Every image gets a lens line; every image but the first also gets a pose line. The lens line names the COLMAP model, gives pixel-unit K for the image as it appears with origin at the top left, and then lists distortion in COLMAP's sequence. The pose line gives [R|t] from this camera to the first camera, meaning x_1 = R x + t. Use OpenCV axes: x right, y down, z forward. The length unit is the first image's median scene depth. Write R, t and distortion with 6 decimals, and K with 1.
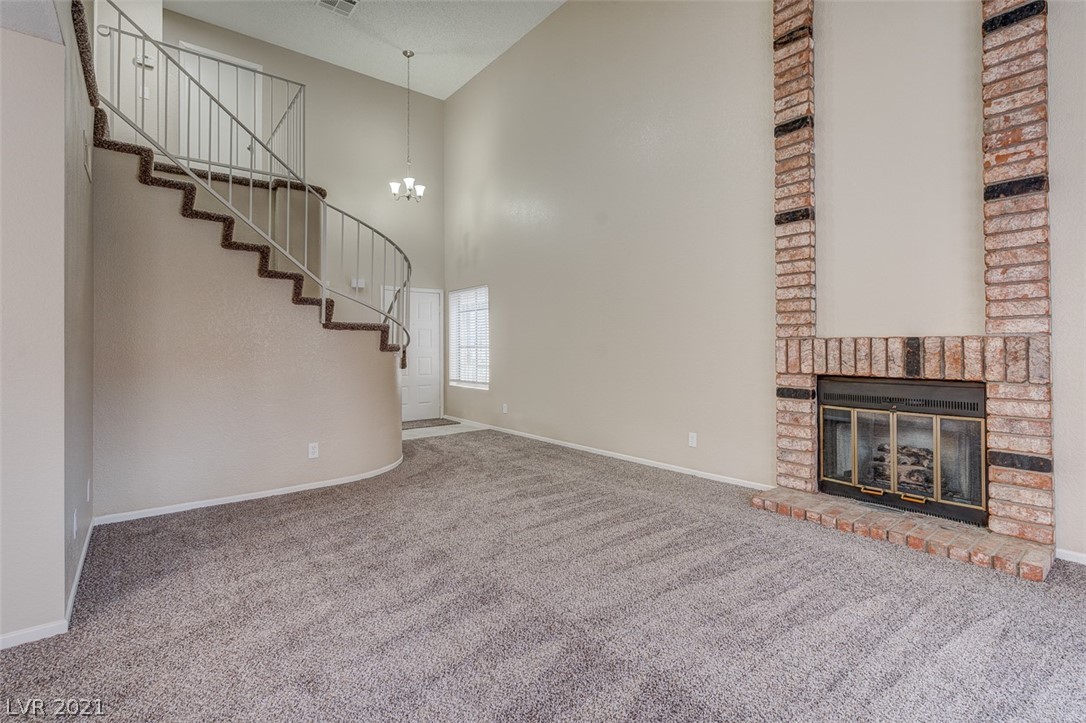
lens RADIAL K [[503.3, 0, 544.4], [0, 503.3, 352.0], [0, 0, 1]] dist [-0.002426, 0.000614]
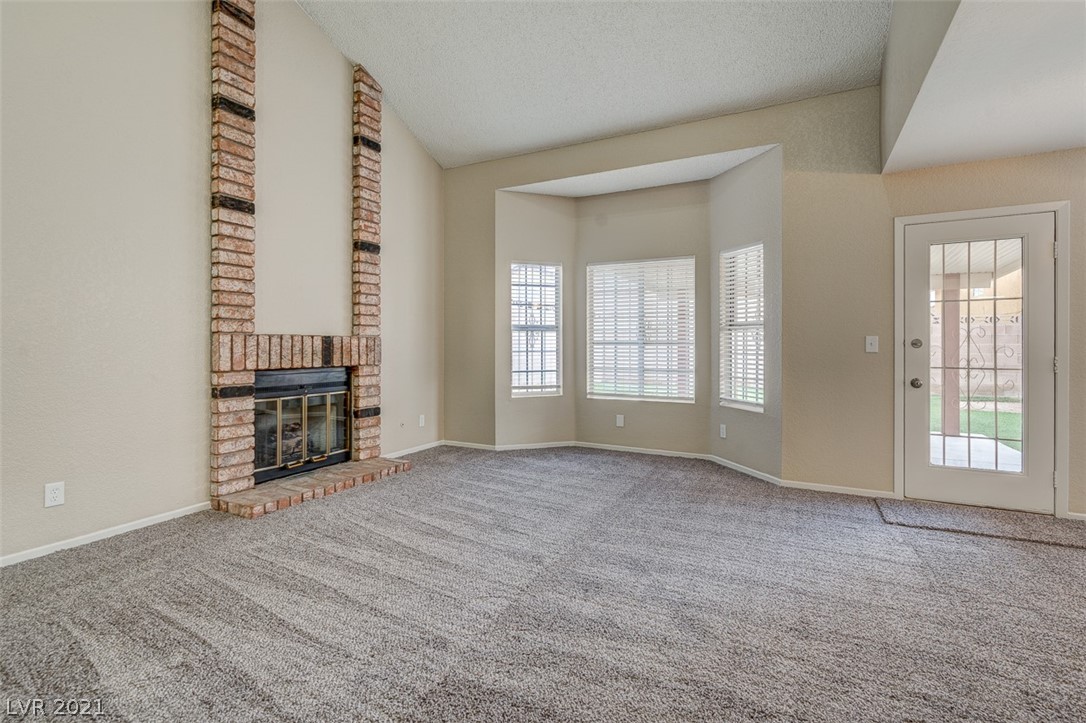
lens RADIAL K [[503.3, 0, 544.4], [0, 503.3, 352.2], [0, 0, 1]] dist [-0.002426, 0.000614]
pose [[-0.409742, -0.013470, 0.912102, -0.648193], [0.005174, 0.999841, 0.017090, -0.005629], [-0.912187, 0.011722, -0.409607, 0.918393]]
